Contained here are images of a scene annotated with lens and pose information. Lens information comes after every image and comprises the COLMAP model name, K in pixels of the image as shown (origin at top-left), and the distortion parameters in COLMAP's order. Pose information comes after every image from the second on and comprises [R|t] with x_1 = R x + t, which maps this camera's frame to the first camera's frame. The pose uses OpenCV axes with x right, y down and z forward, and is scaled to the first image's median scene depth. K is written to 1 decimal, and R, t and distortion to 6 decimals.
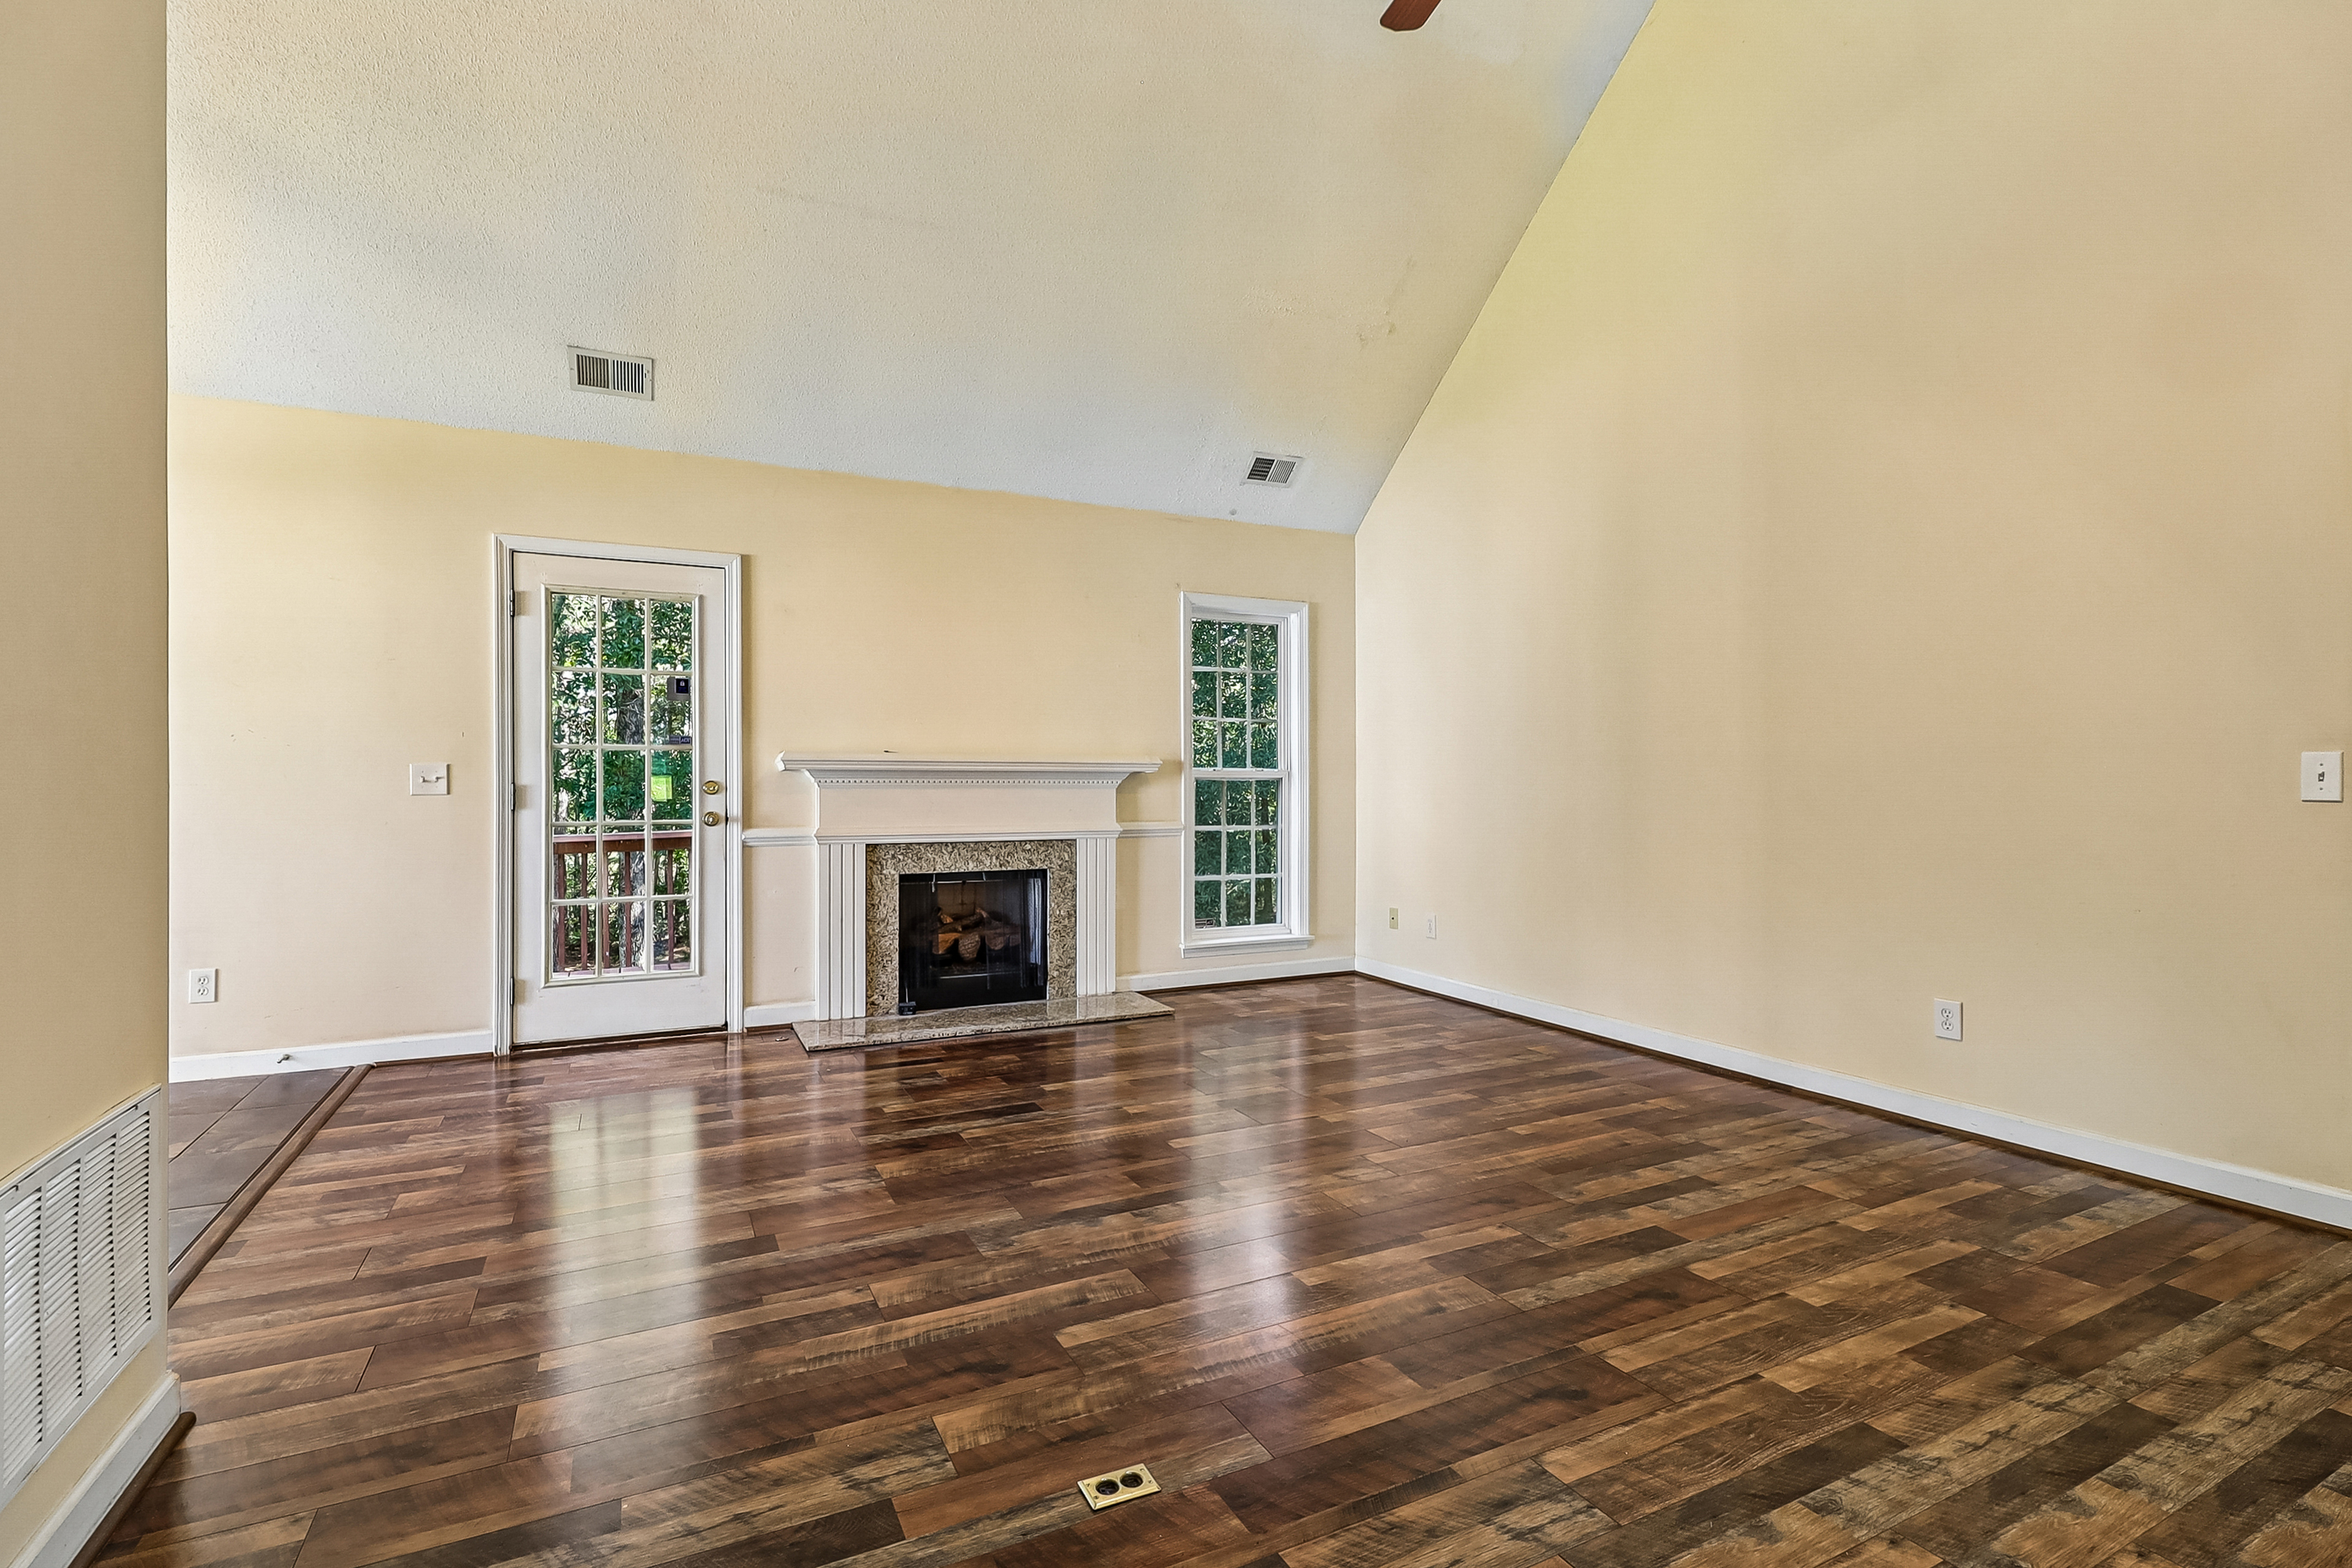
lens RADIAL K [[1086.3, 0, 1181.7], [0, 1086.3, 759.3], [0, 0, 1]] dist [0.001370, -0.009405]
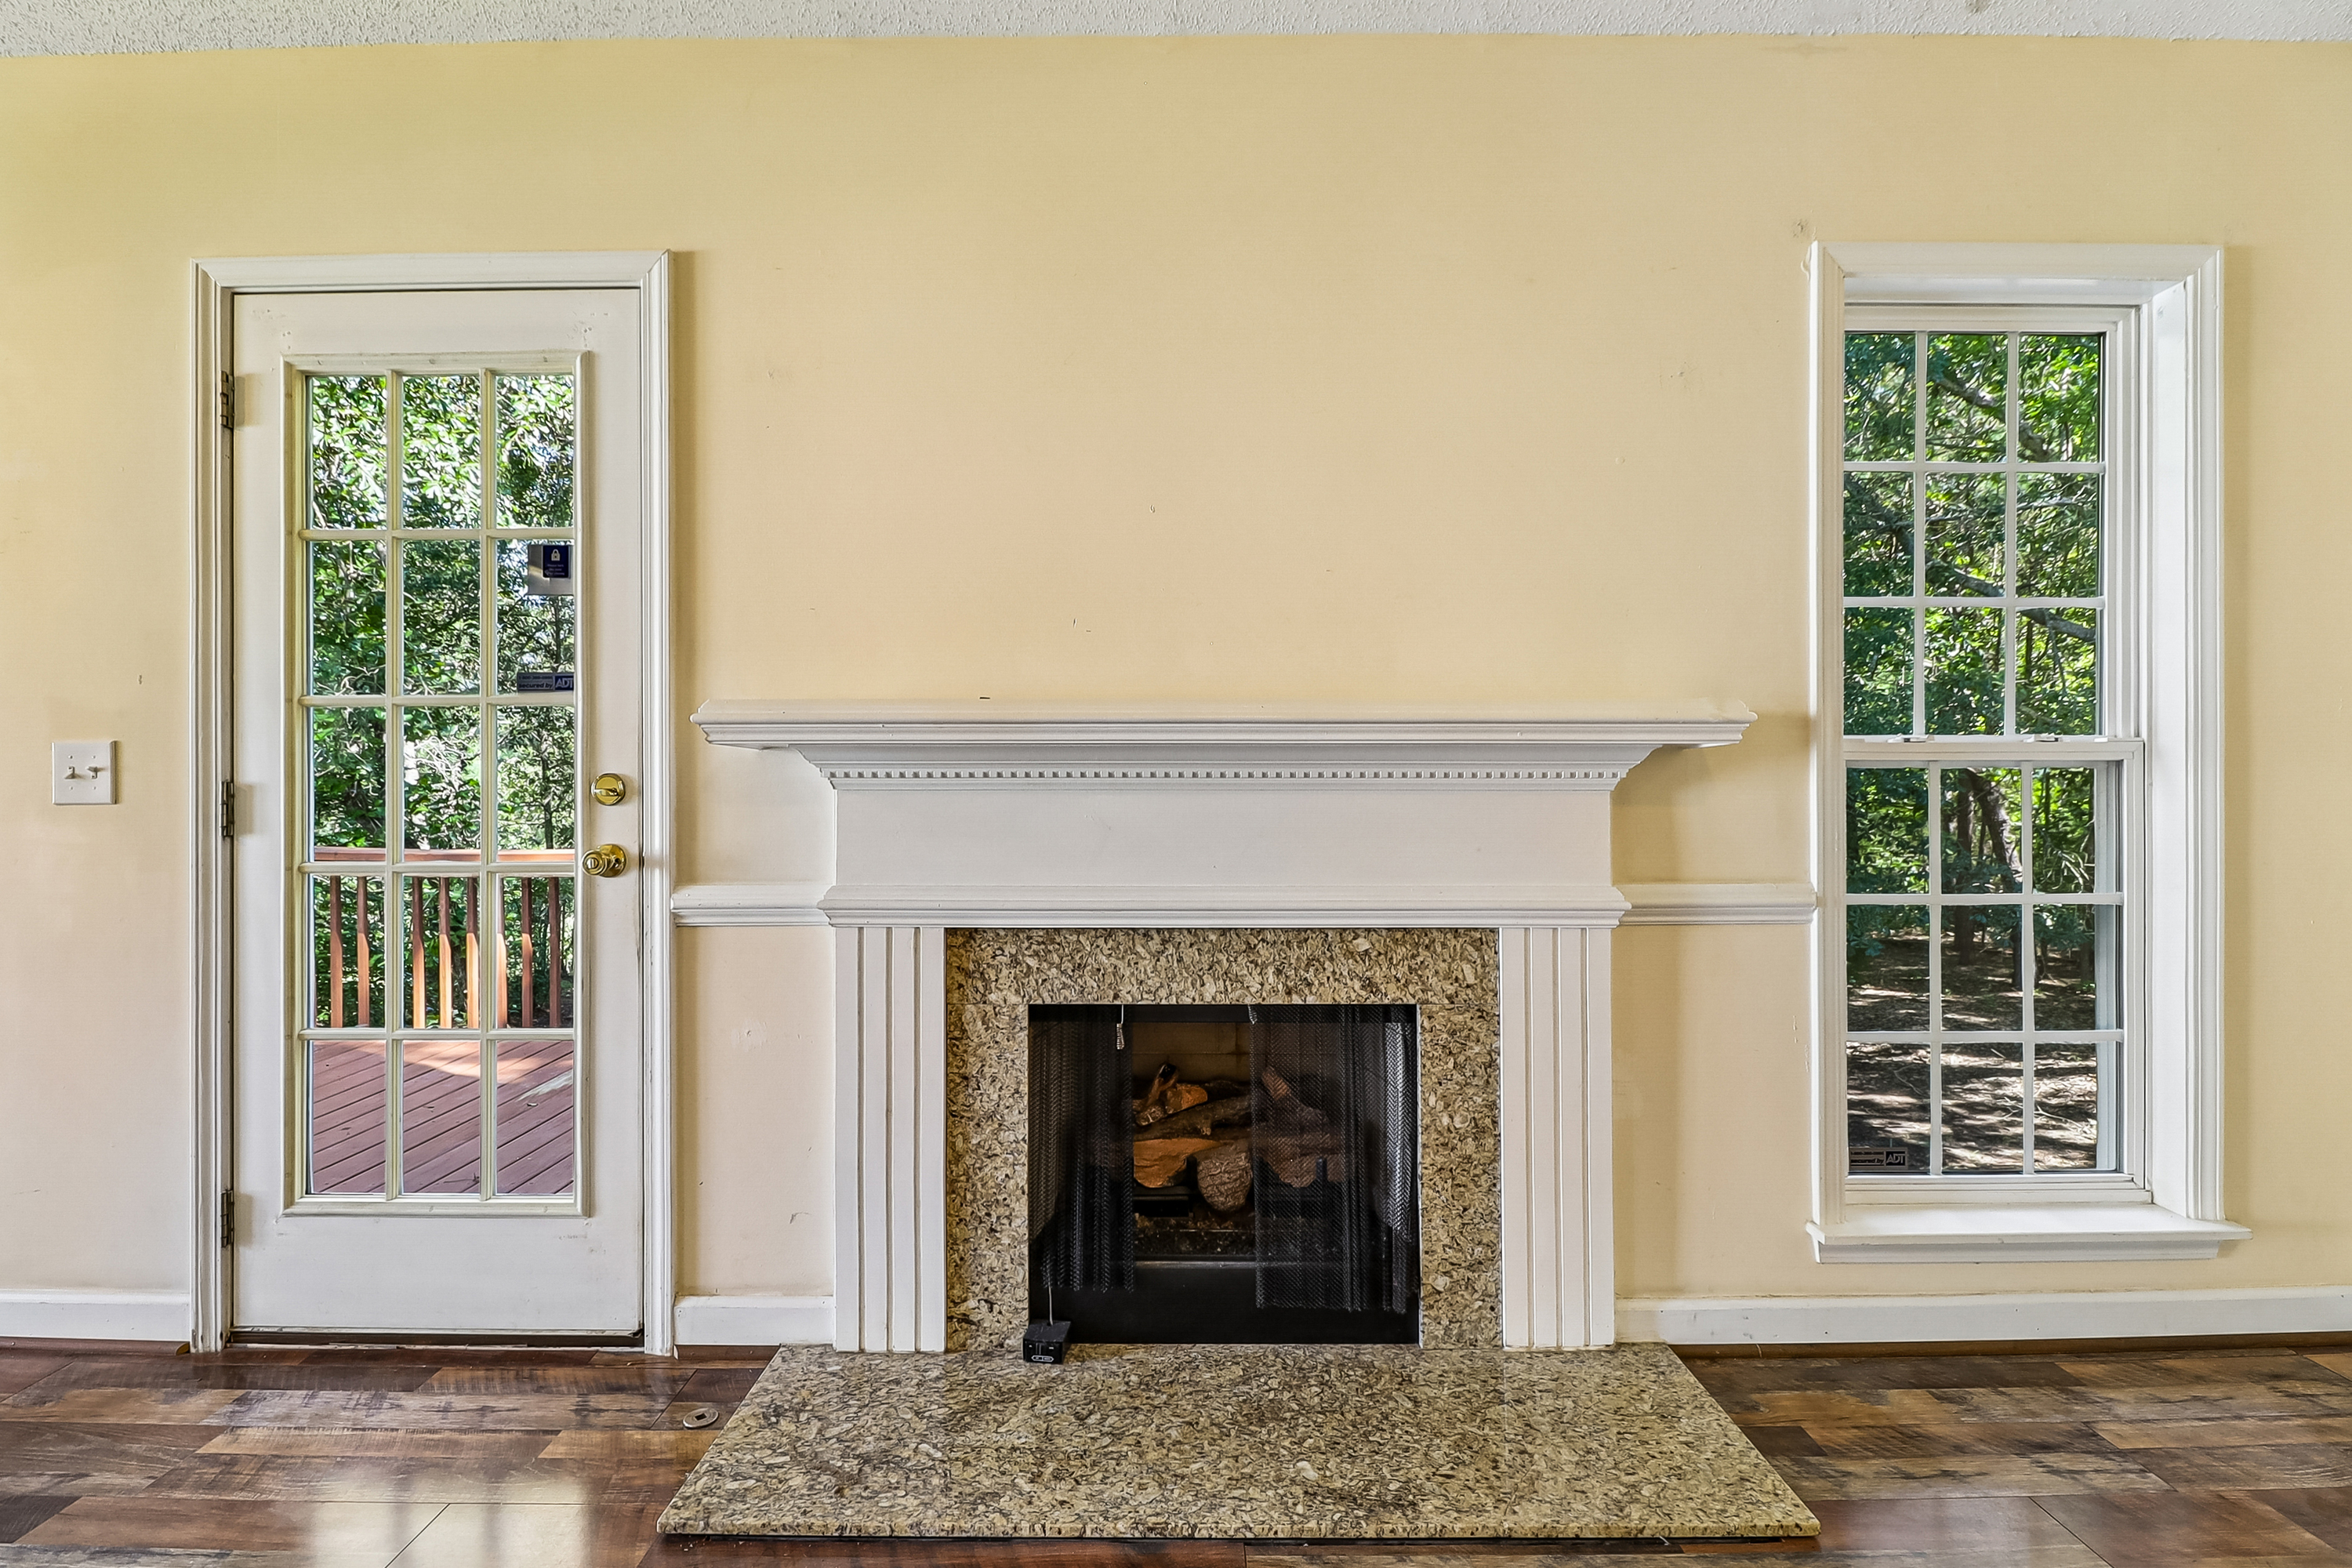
lens RADIAL K [[1086.3, 0, 1181.7], [0, 1086.3, 759.3], [0, 0, 1]] dist [0.001370, -0.009405]
pose [[0.891063, -0.003107, -0.453868, -0.026083], [0.011216, 0.999822, 0.015175, 0.009262], [0.453741, -0.018613, 0.890939, 0.676399]]
